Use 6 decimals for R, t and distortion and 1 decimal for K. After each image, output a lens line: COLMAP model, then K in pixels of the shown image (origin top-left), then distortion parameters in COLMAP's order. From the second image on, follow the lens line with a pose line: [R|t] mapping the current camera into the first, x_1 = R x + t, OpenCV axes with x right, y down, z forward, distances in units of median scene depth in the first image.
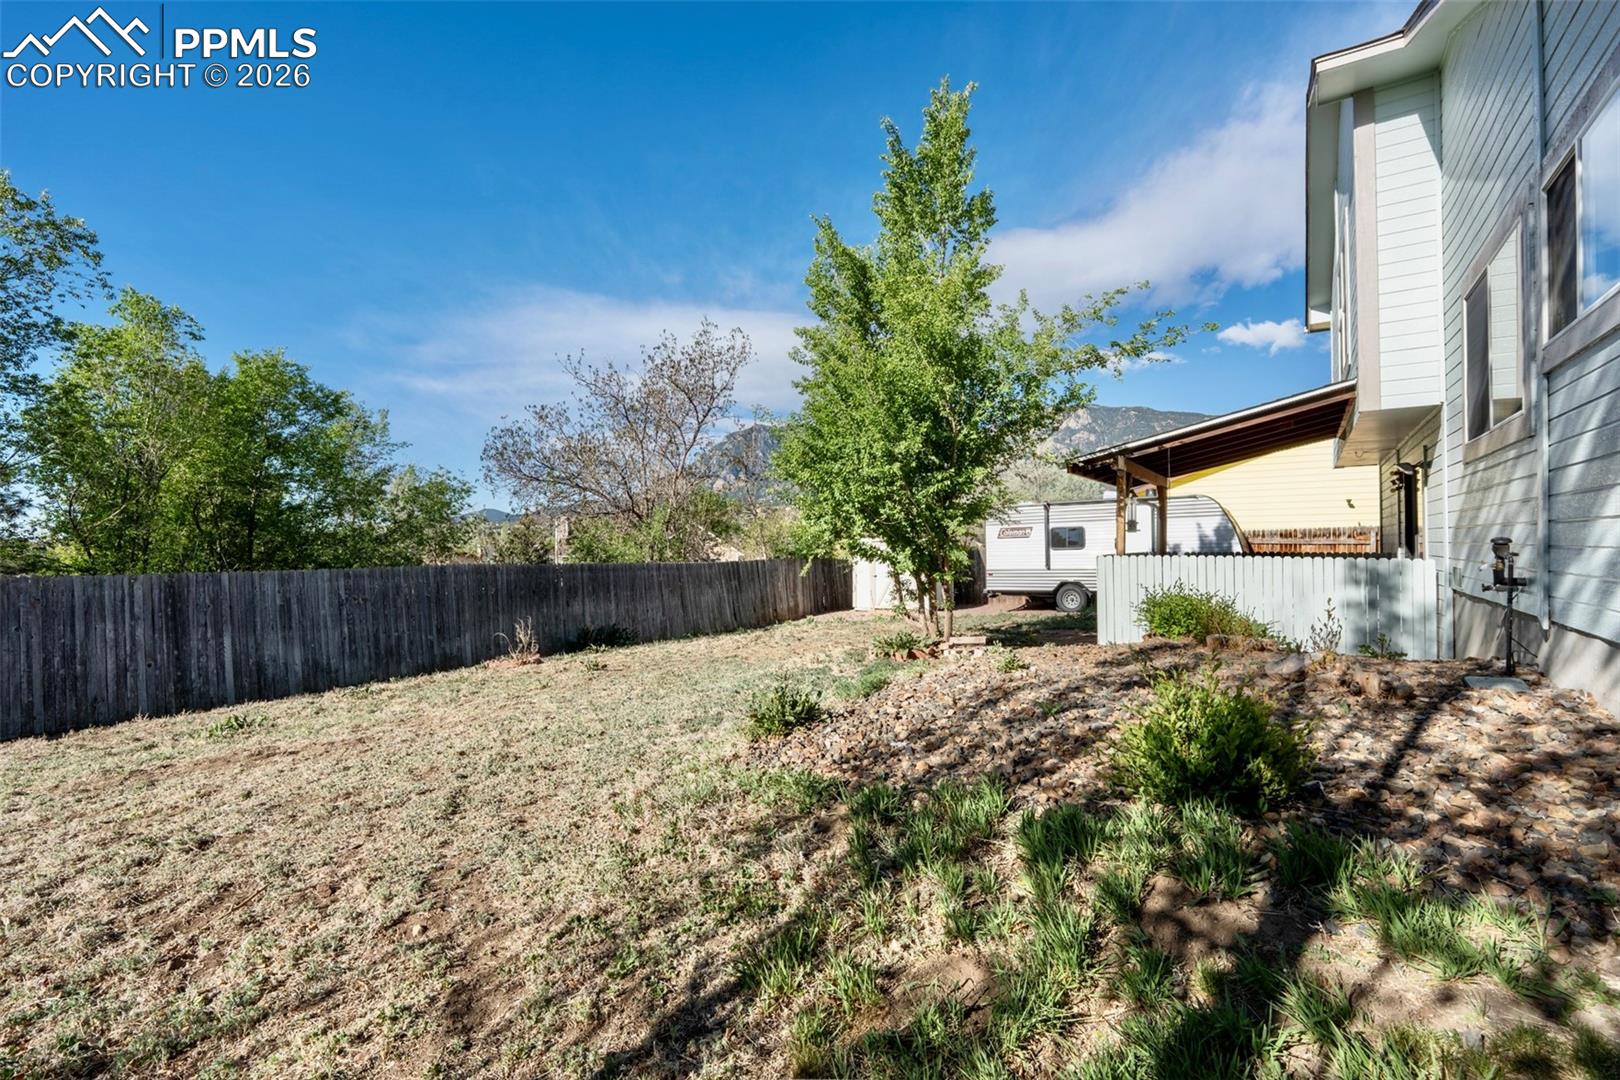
lens RADIAL K [[714.9, 0, 798.3], [0, 714.9, 551.3], [0, 0, 1]] dist [-0.013786, 0.002797]
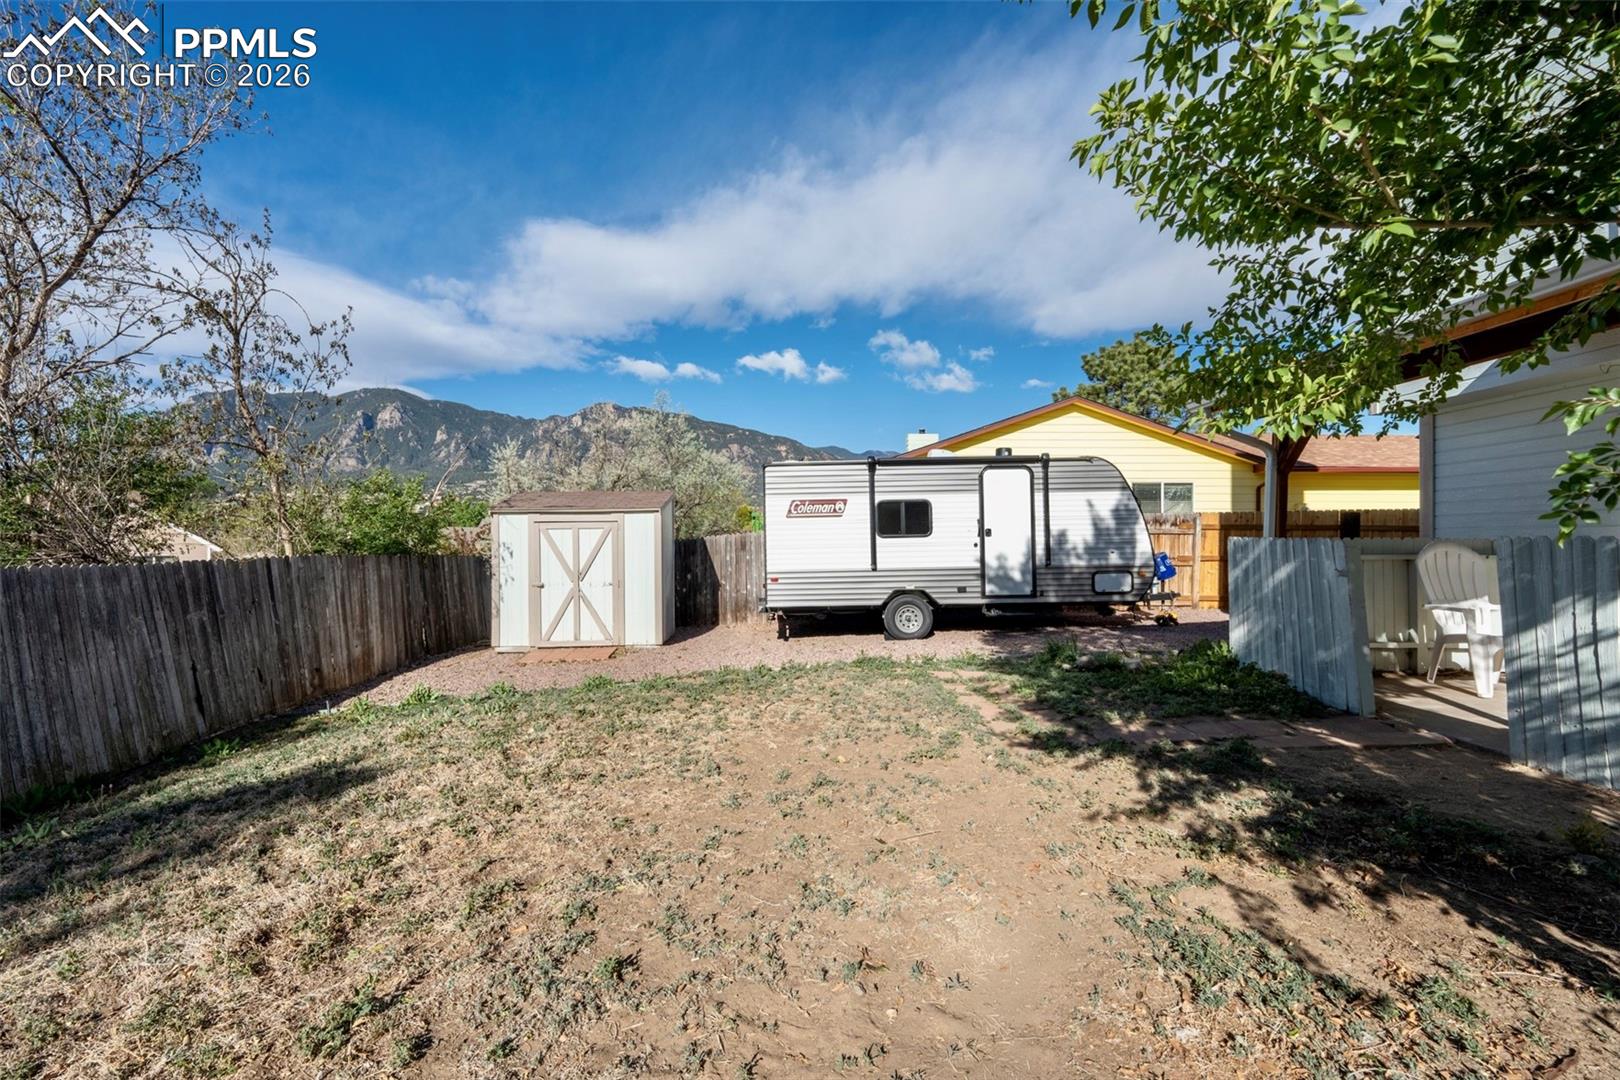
lens RADIAL K [[714.9, 0, 795.4], [0, 714.9, 549.4], [0, 0, 1]] dist [-0.013786, 0.002797]
pose [[0.817470, -0.000055, 0.575971, -0.051224], [-0.001864, 0.999995, 0.002741, 0.006540], [-0.575967, -0.003314, 0.817466, 0.543462]]
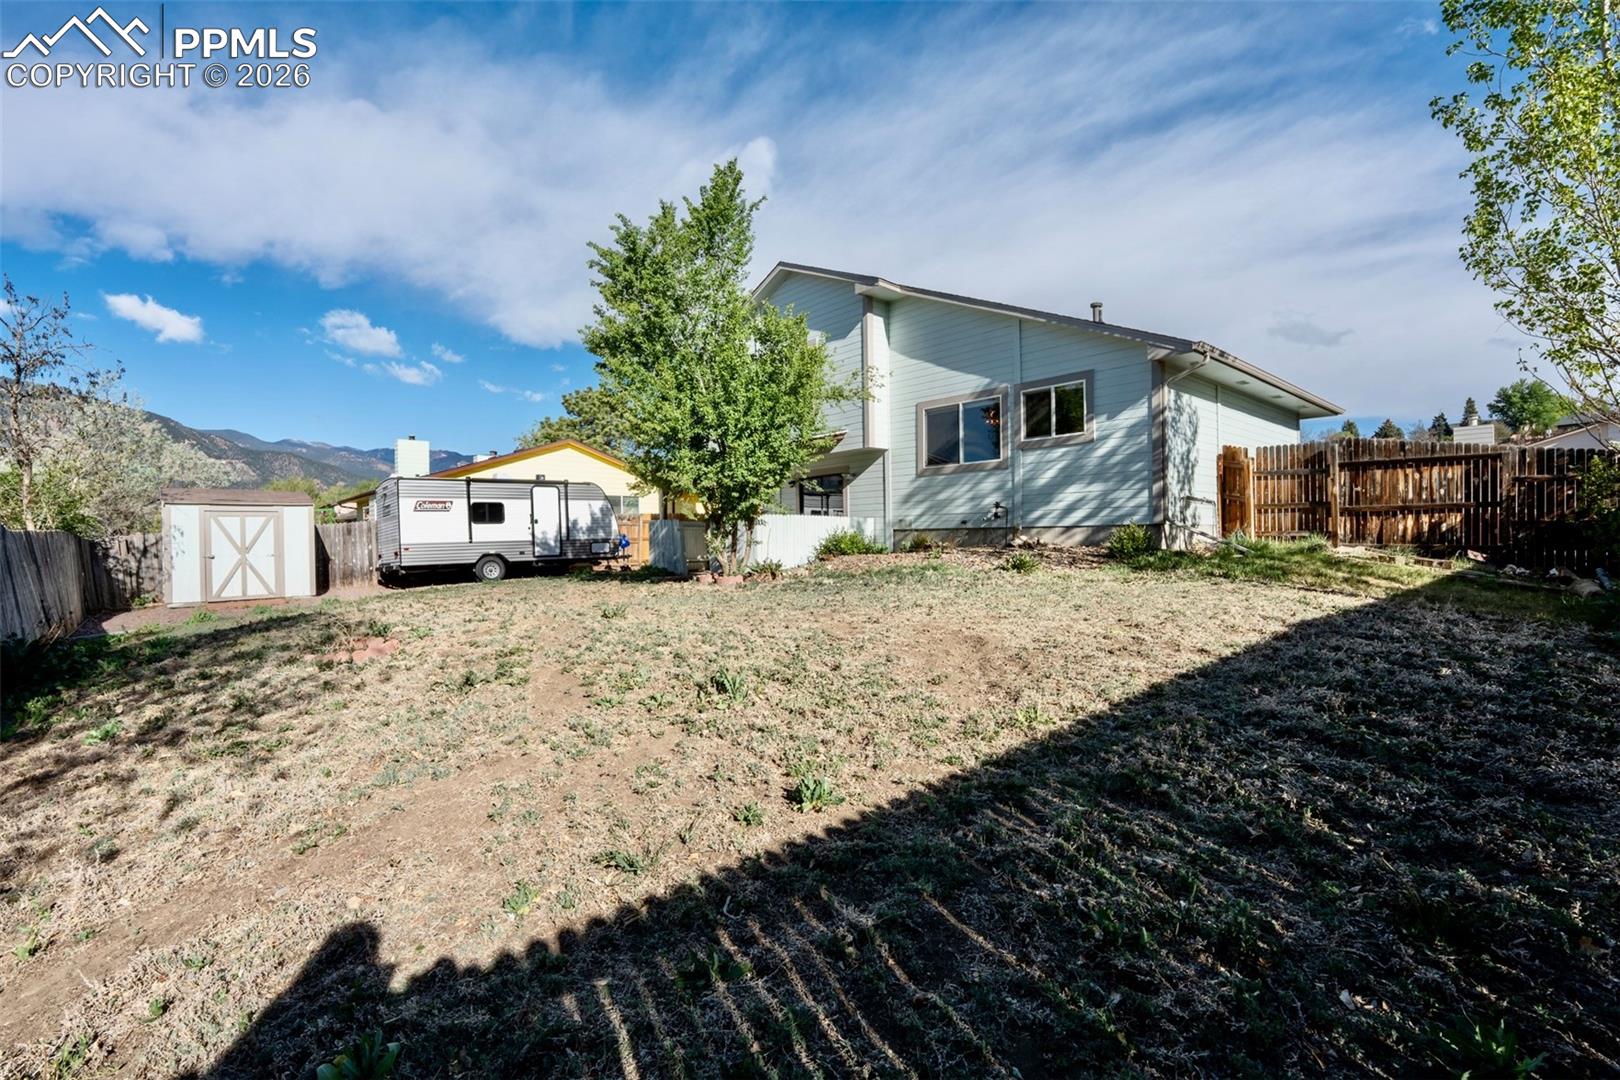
lens RADIAL K [[714.9, 0, 800.3], [0, 714.9, 534.9], [0, 0, 1]] dist [-0.013786, 0.002797]
pose [[0.231470, 0.014879, 0.972728, -0.545384], [0.018578, 0.999633, -0.019711, 0.044119], [-0.972665, 0.022634, 0.231109, 0.292576]]
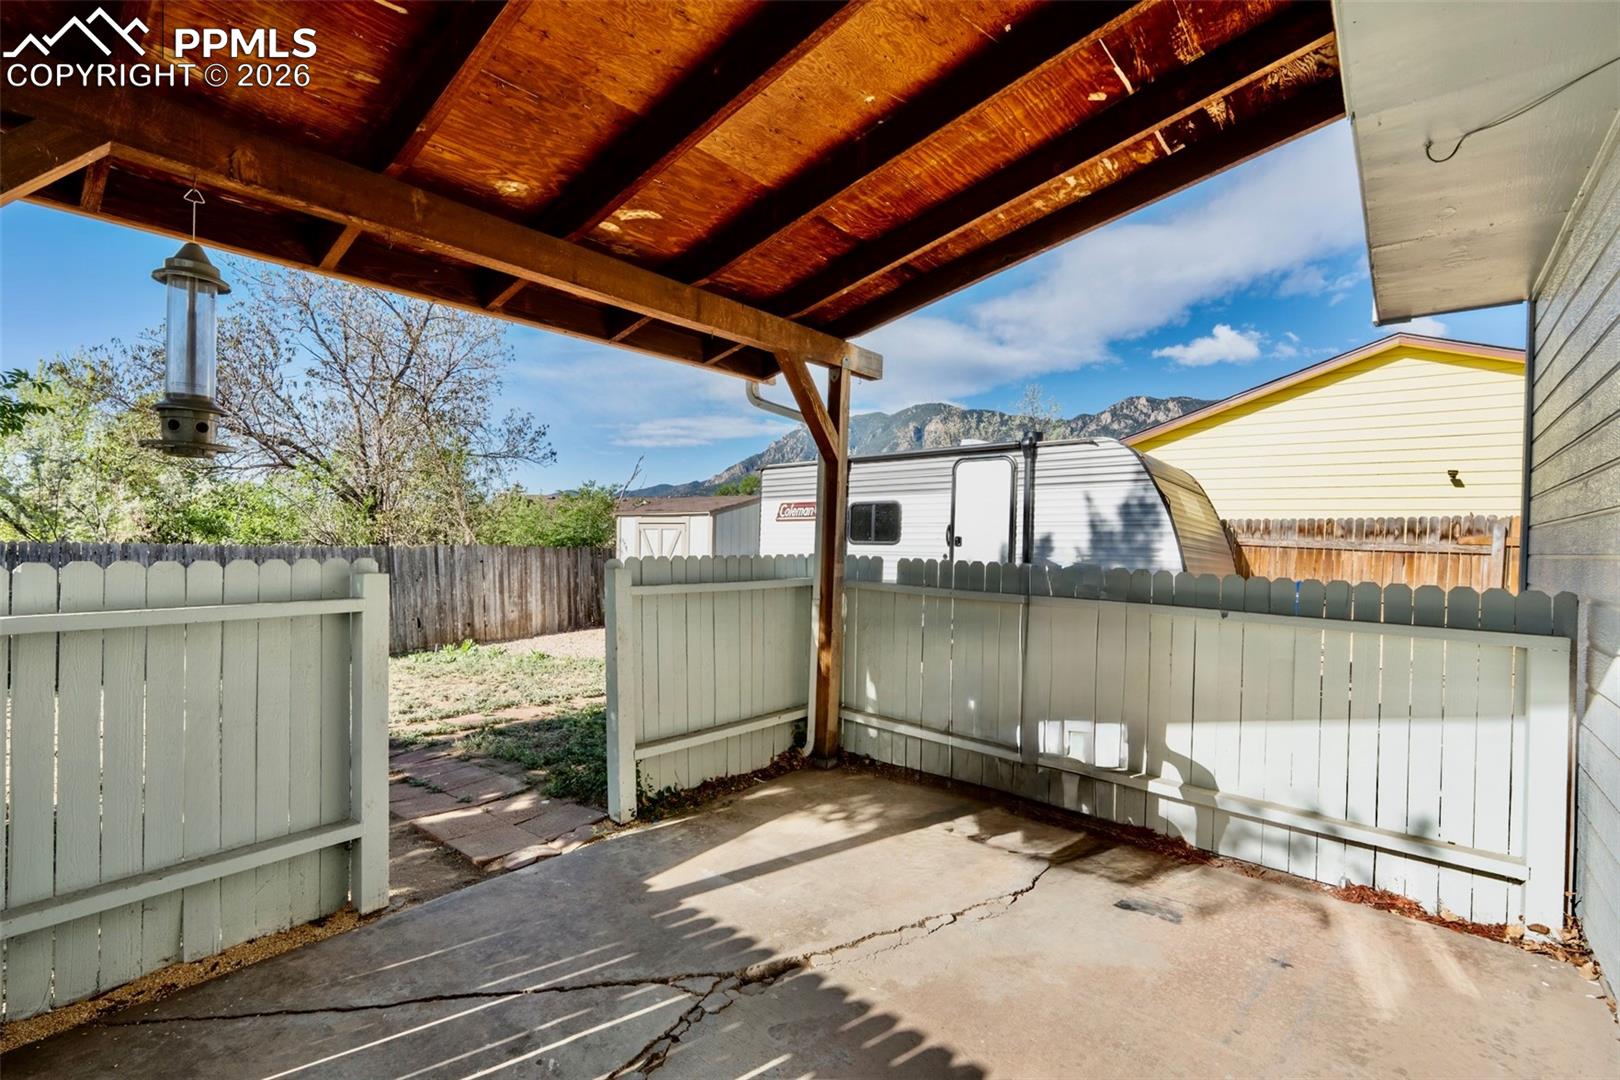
lens RADIAL K [[714.9, 0, 806.2], [0, 714.9, 539.9], [0, 0, 1]] dist [-0.013786, 0.002797]
pose [[0.995096, 0.033394, -0.093111, 0.370441], [-0.033356, 0.999442, 0.001961, -0.005010], [0.093125, 0.001154, 0.995654, 0.456863]]
